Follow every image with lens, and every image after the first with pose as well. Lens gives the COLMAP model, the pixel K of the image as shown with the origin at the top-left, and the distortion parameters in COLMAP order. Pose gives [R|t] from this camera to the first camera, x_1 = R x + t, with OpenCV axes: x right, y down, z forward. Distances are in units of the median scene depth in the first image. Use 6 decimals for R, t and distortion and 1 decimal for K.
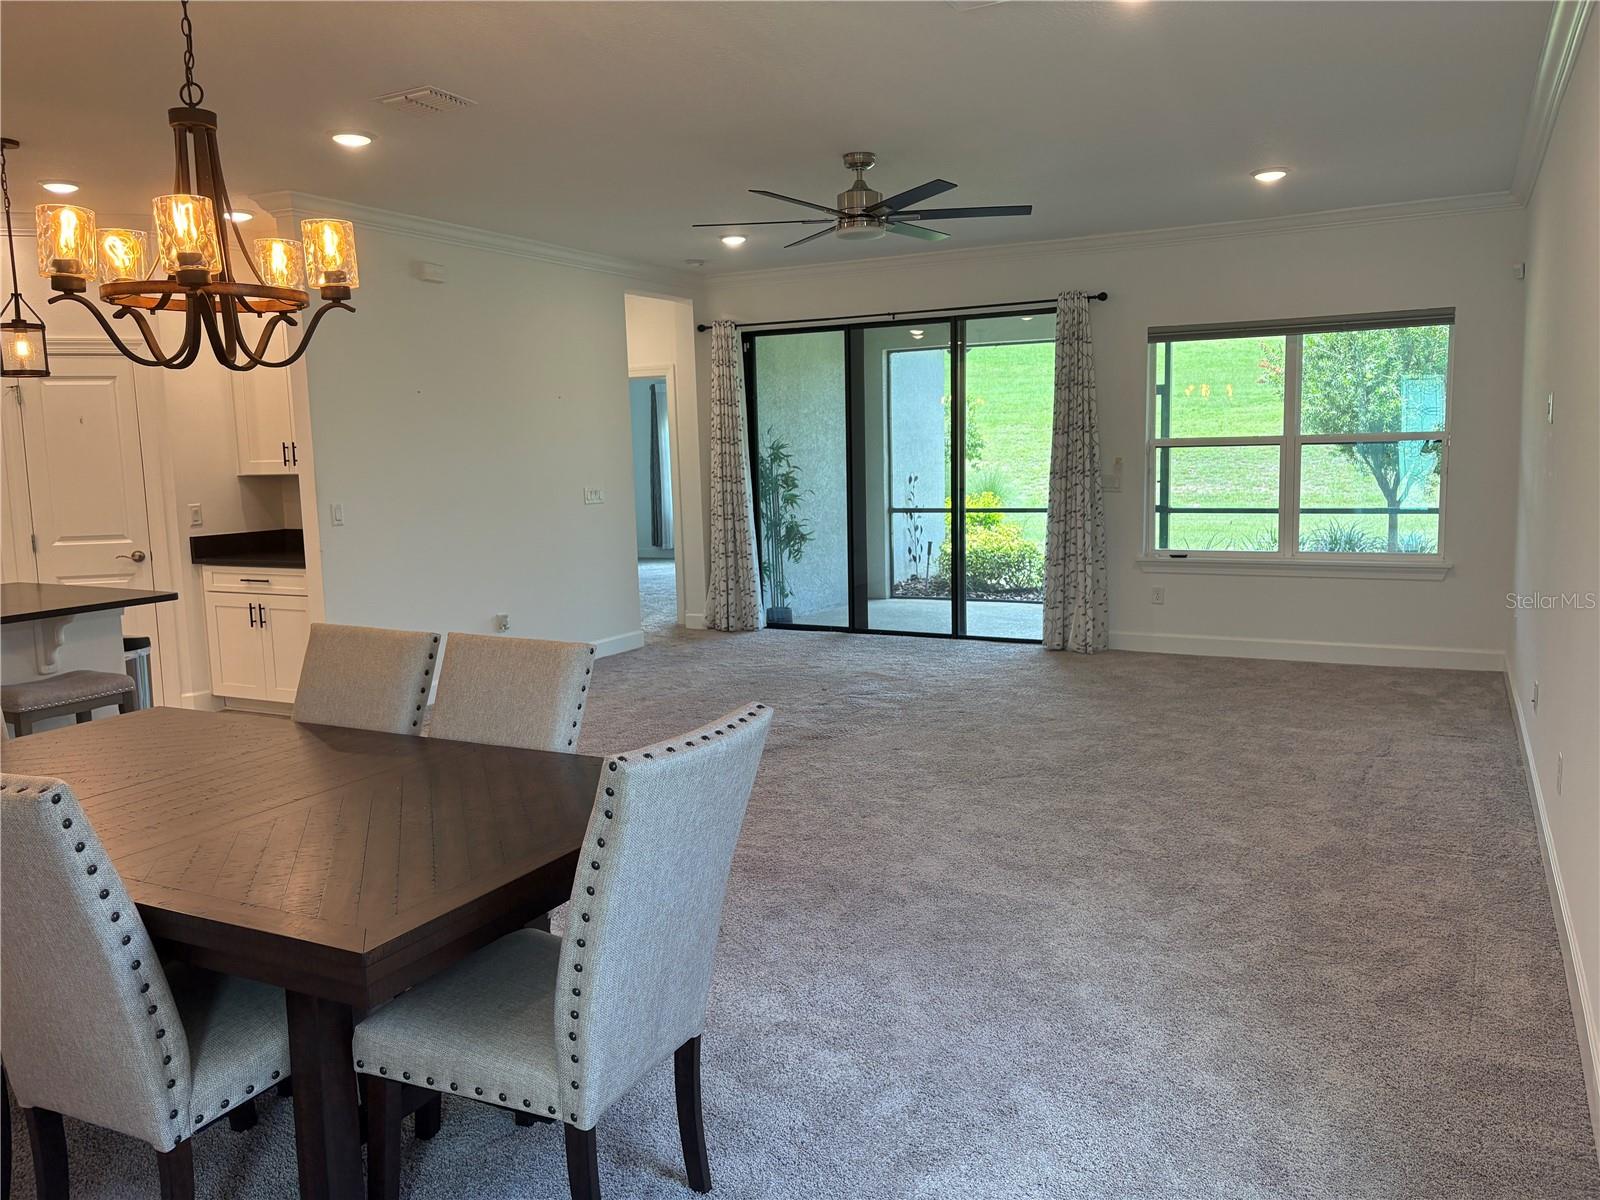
lens RADIAL K [[1201.0, 0, 802.9], [0, 1201.0, 589.1], [0, 0, 1]] dist [0.059505, -0.075524]
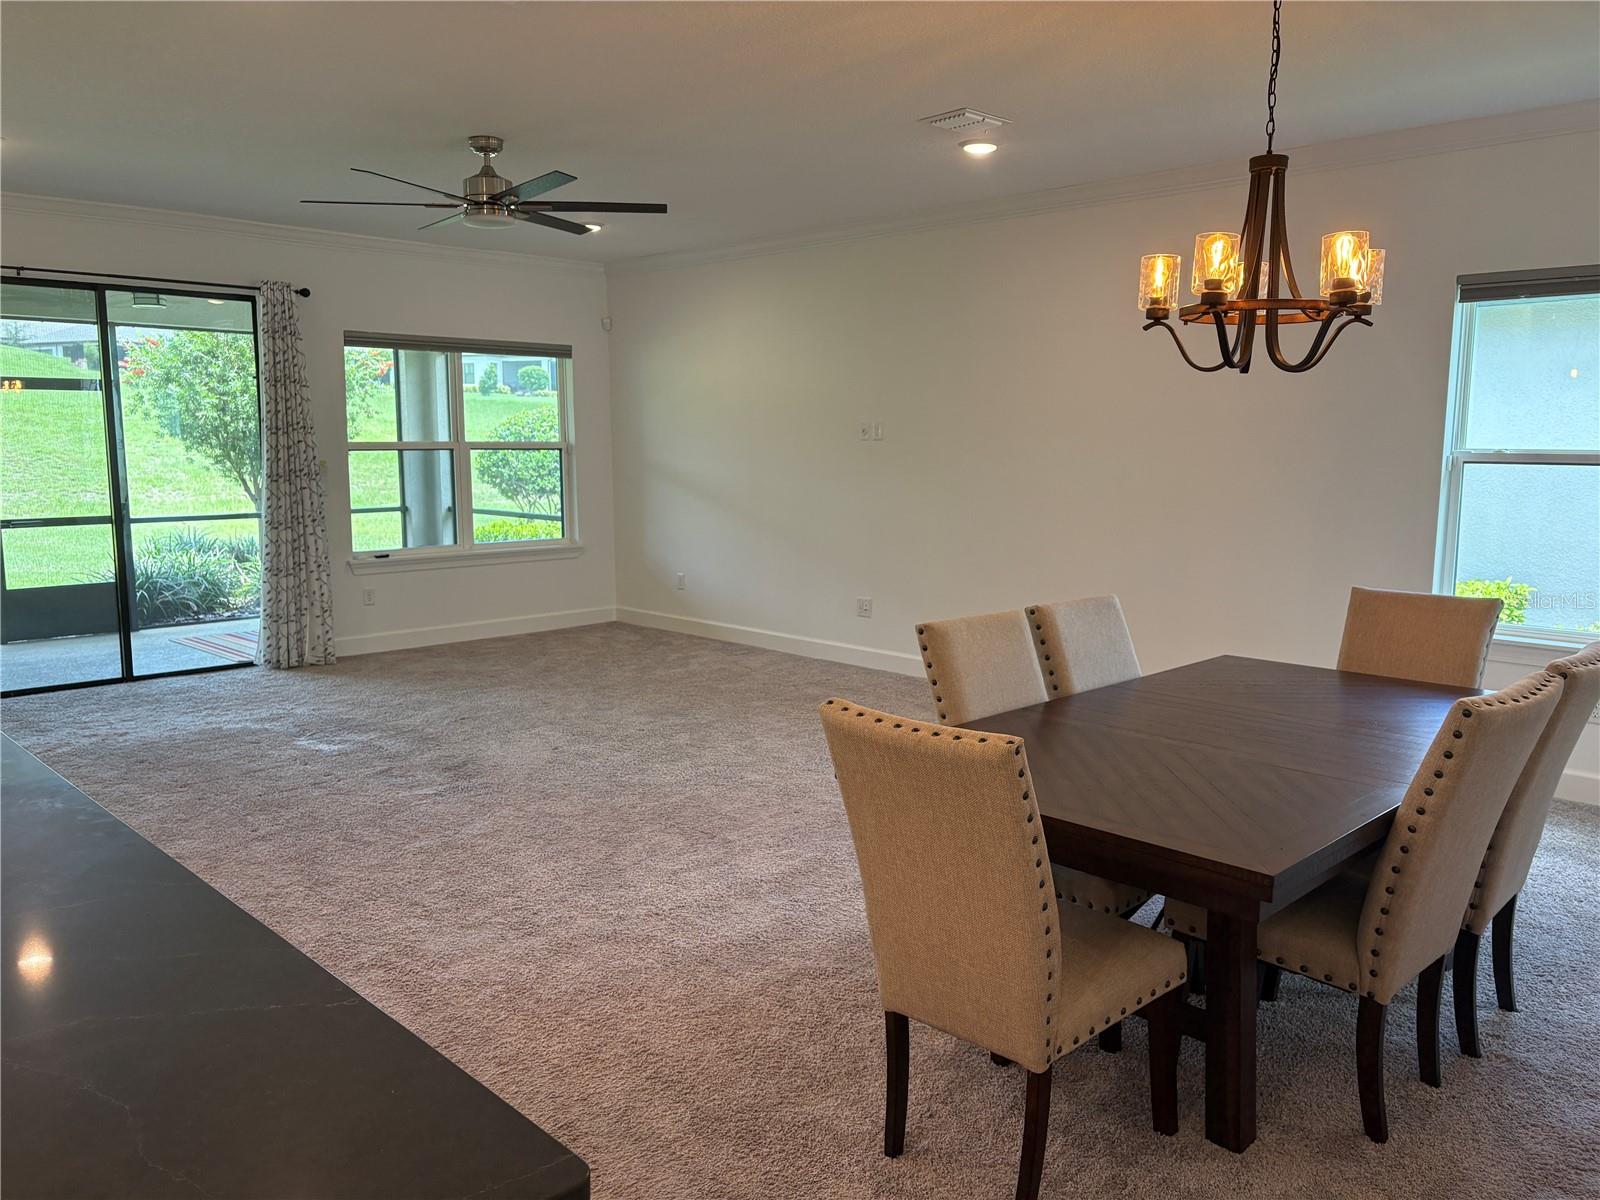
lens RADIAL K [[1216.7, 0, 800.0], [0, 1216.7, 600.0], [0, 0, 1]] dist [0.056719, -0.042494]
pose [[0.304387, -0.104012, 0.946853, -1.071686], [0.107528, 0.991419, 0.074341, -0.055493], [-0.946460, 0.079185, 0.312959, 0.626489]]
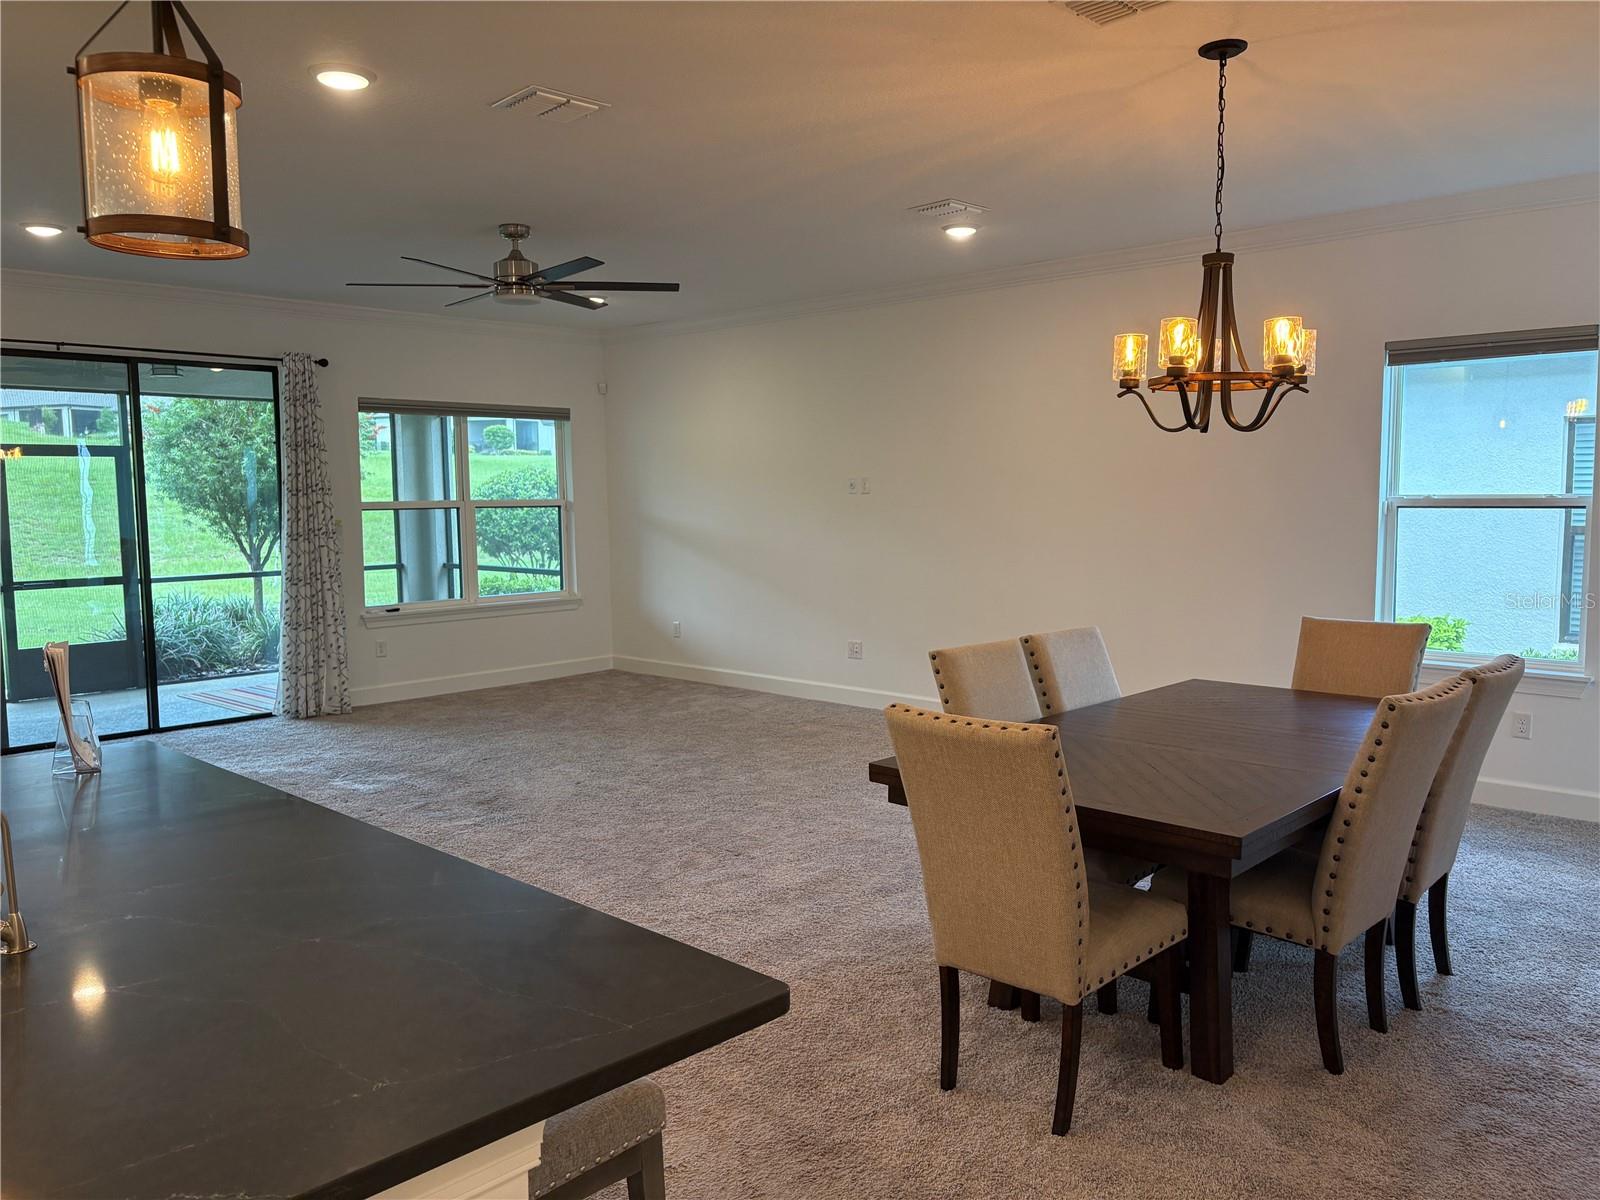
lens RADIAL K [[1223.9, 0, 802.0], [0, 1223.9, 604.8], [0, 0, 1]] dist [0.034683, 0.004492]
pose [[0.273411, -0.069923, 0.959353, -1.200711], [0.122041, 0.991816, 0.037508, -0.053544], [-0.954124, 0.106825, 0.279707, 0.634623]]
